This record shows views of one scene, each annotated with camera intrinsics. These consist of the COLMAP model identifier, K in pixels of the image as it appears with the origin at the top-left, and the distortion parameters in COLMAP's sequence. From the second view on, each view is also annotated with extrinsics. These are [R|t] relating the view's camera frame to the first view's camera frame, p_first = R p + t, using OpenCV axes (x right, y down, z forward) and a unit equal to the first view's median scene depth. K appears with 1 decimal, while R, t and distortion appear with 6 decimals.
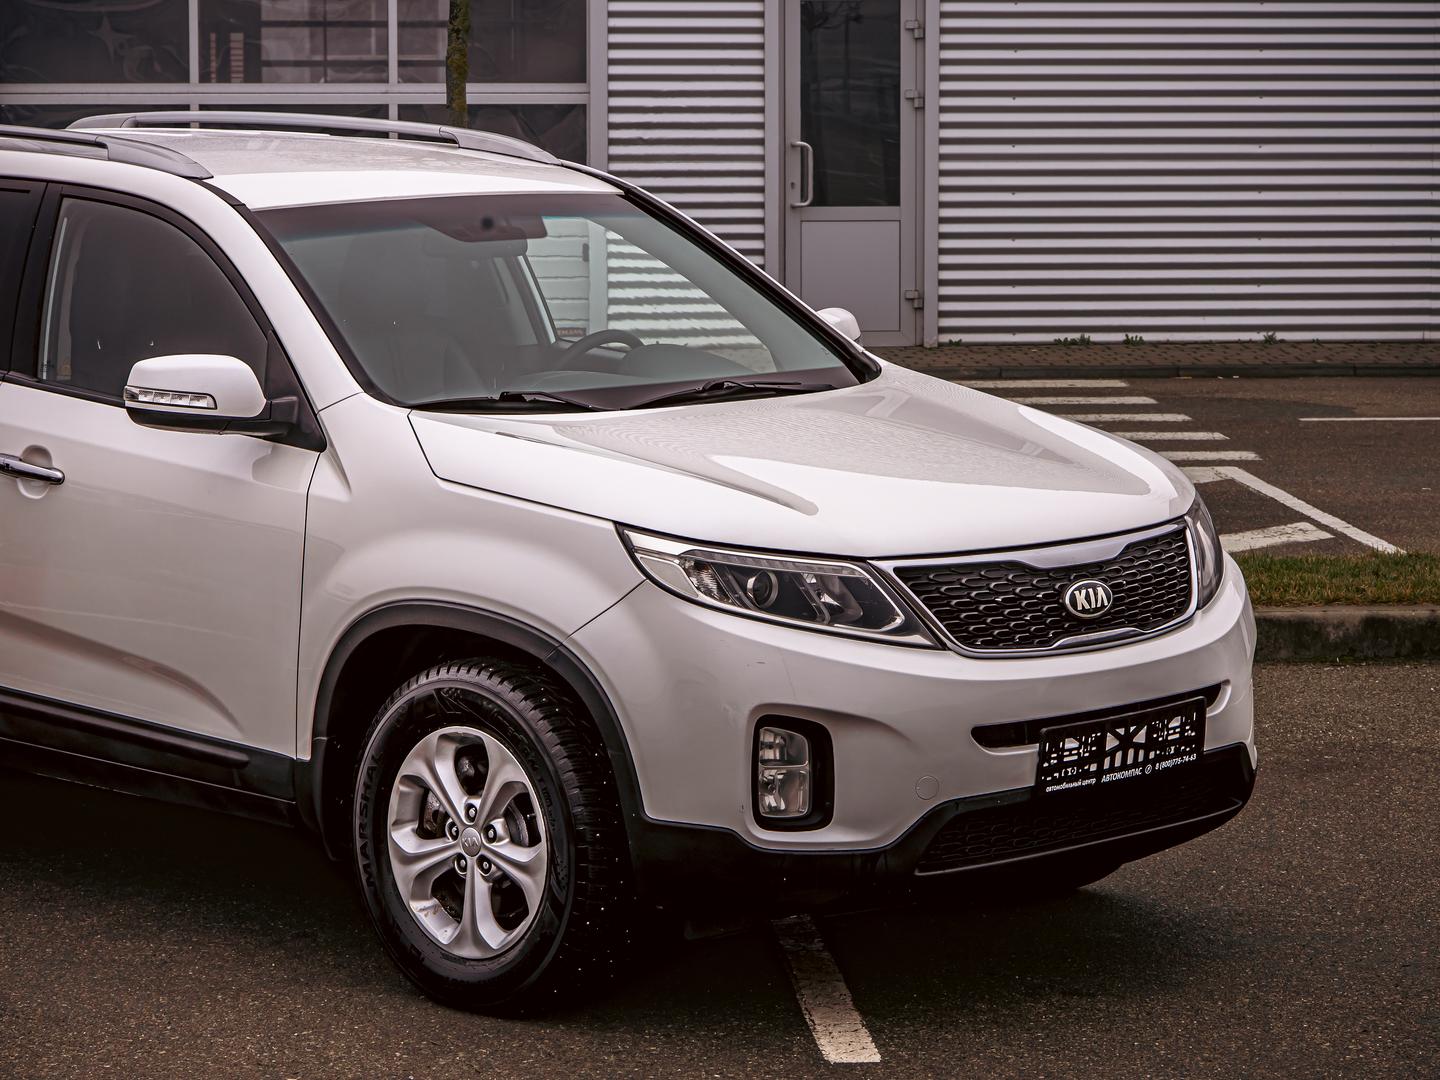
lens RADIAL K [[3733.5, 0, 720.0], [0, 3733.5, 540.0], [0, 0, 1]] dist [0.013053, 0.016776]
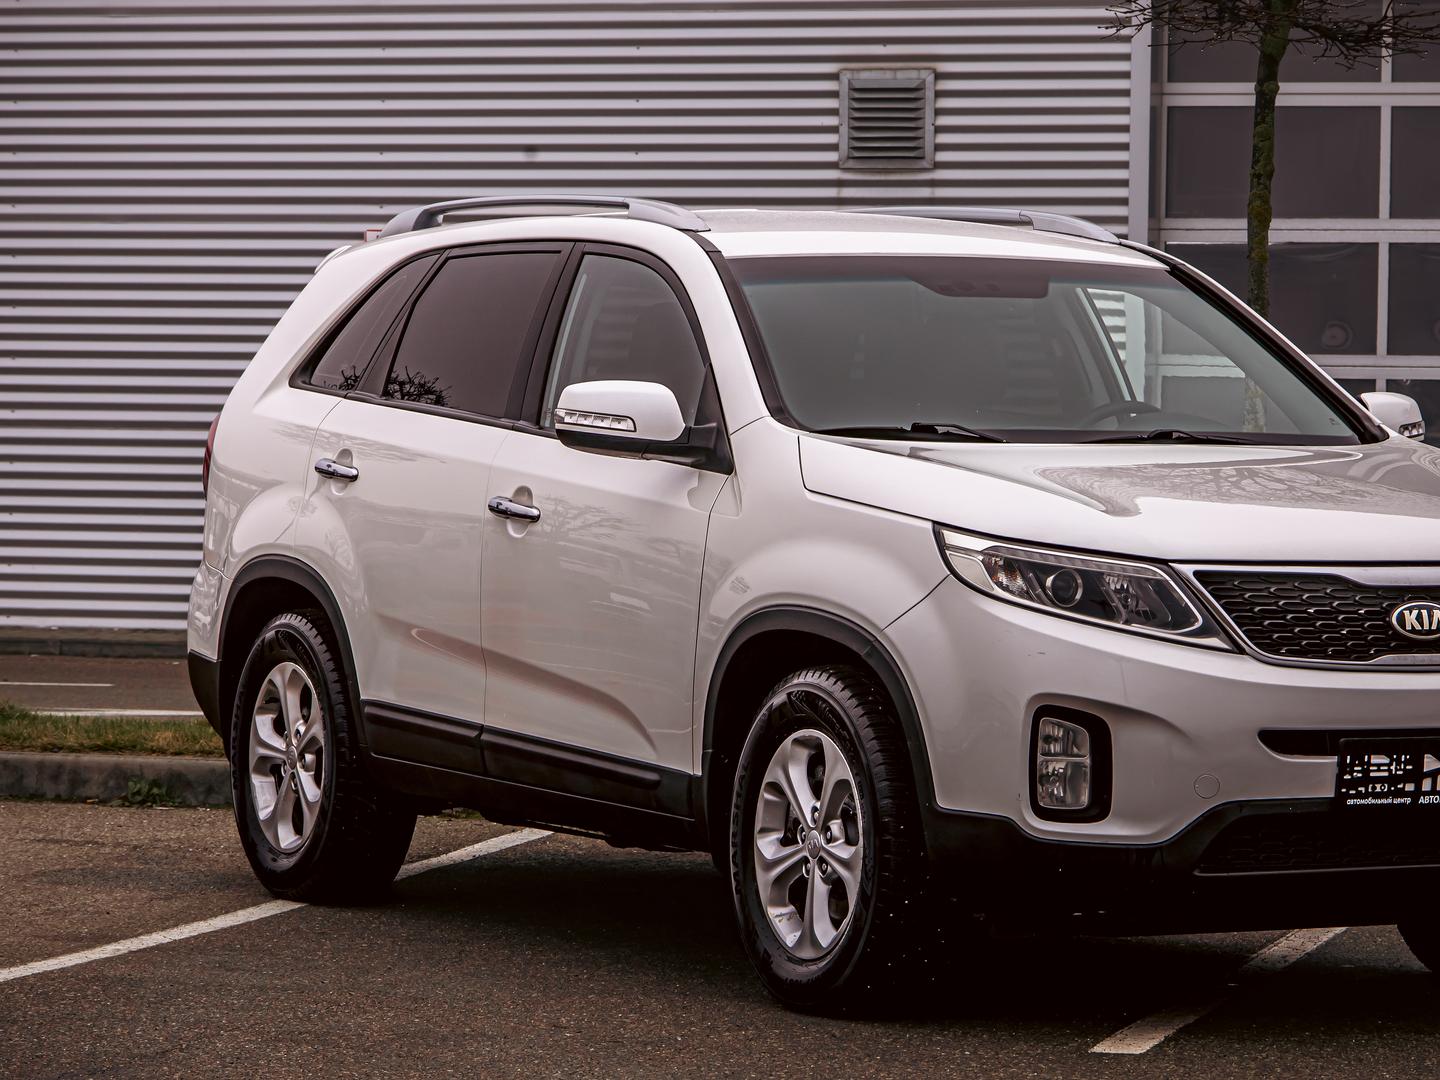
lens RADIAL K [[4263.0, 0, 720.0], [0, 4263.0, 540.0], [0, 0, 1]] dist [-0.130618, 0.290555]
pose [[0.961303, 0.025967, -0.274267, 0.229838], [-0.046104, 0.996672, -0.067229, 0.079320], [0.271608, 0.077272, 0.959301, -0.127956]]
